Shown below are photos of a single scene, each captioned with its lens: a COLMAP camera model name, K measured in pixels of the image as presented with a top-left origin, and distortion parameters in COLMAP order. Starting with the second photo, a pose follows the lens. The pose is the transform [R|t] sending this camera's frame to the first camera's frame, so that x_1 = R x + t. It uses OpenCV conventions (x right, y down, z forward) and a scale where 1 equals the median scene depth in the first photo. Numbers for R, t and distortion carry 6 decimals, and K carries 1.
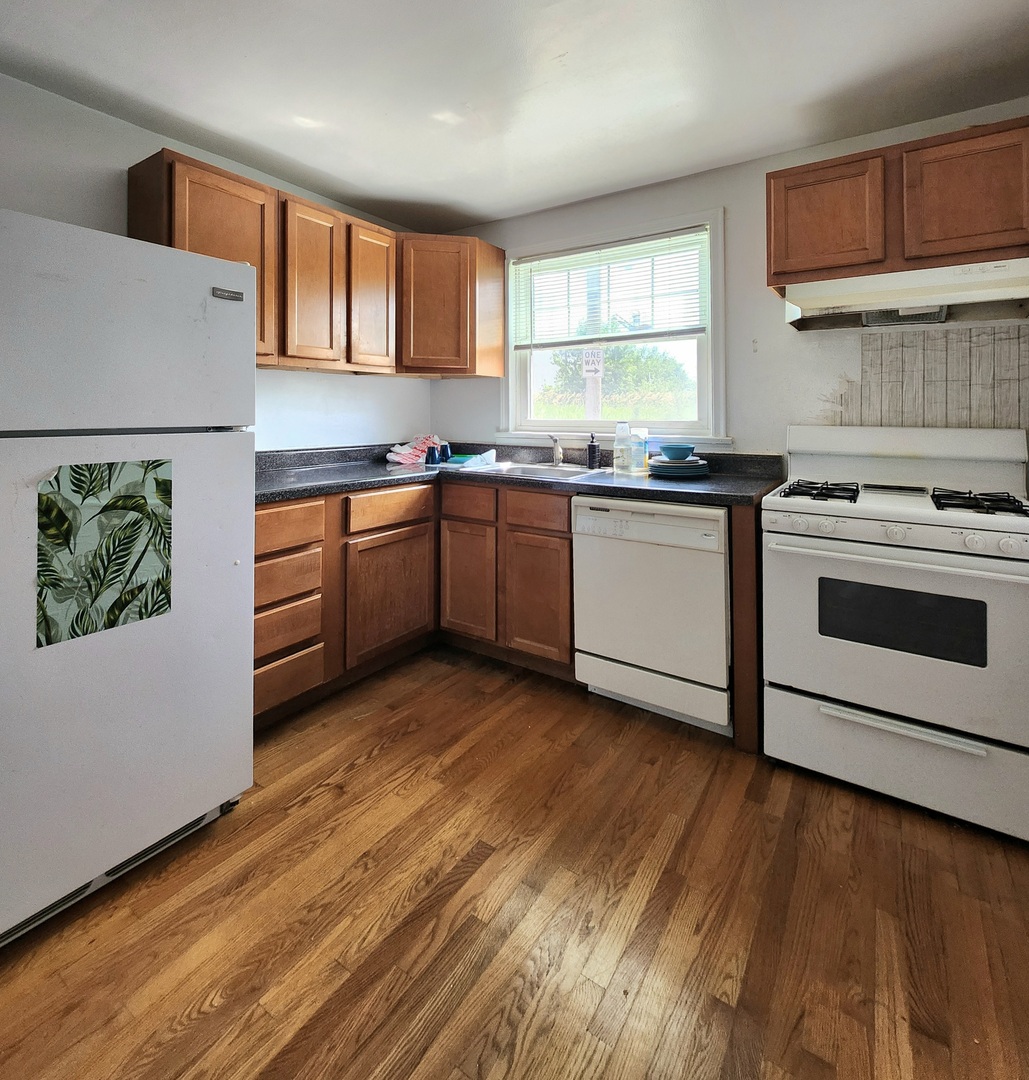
lens RADIAL K [[532.1, 0, 512.2], [0, 532.1, 534.5], [0, 0, 1]] dist [-0.017264, 0.002911]
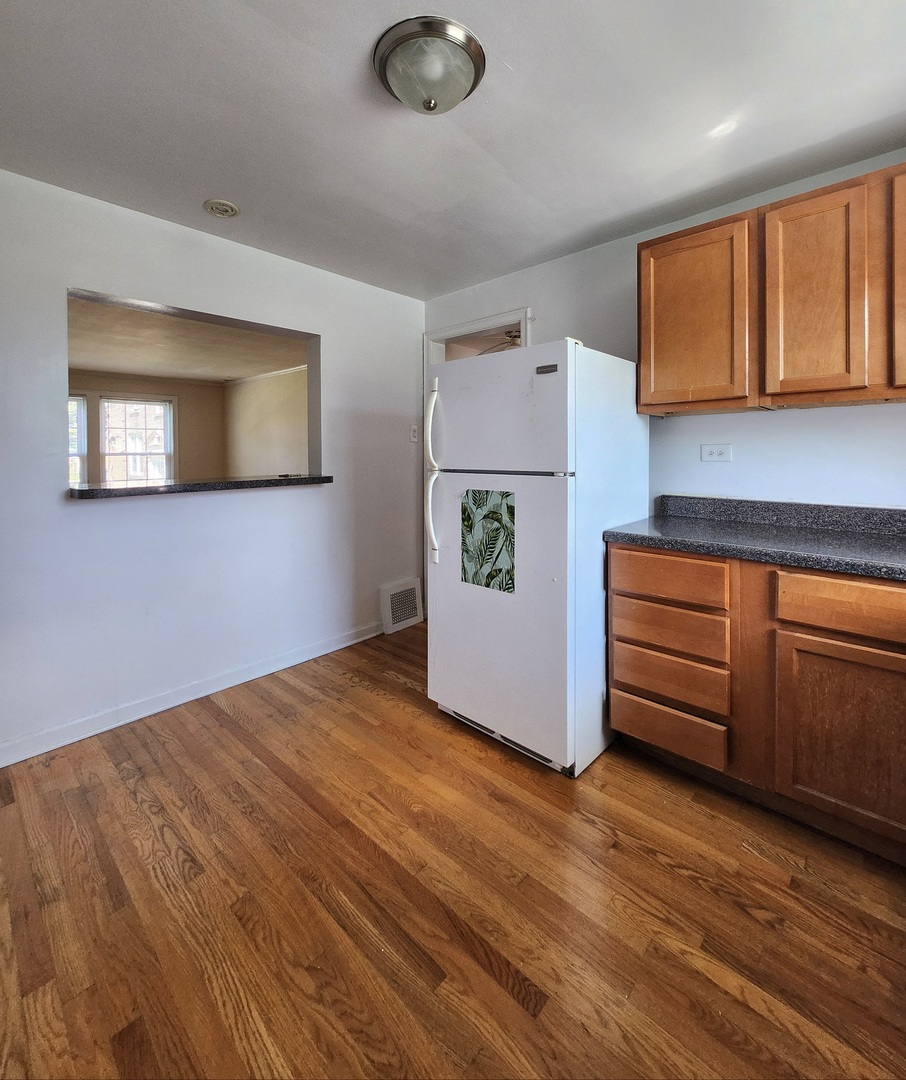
lens RADIAL K [[470.5, 0, 450.4], [0, 470.5, 546.6], [0, 0, 1]] dist [-0.014235, 0.000133]
pose [[-0.171340, 0.181305, -0.968386, 0.685484], [-0.215162, 0.952309, 0.216364, -0.245152], [0.961430, 0.245432, -0.124159, 1.036905]]
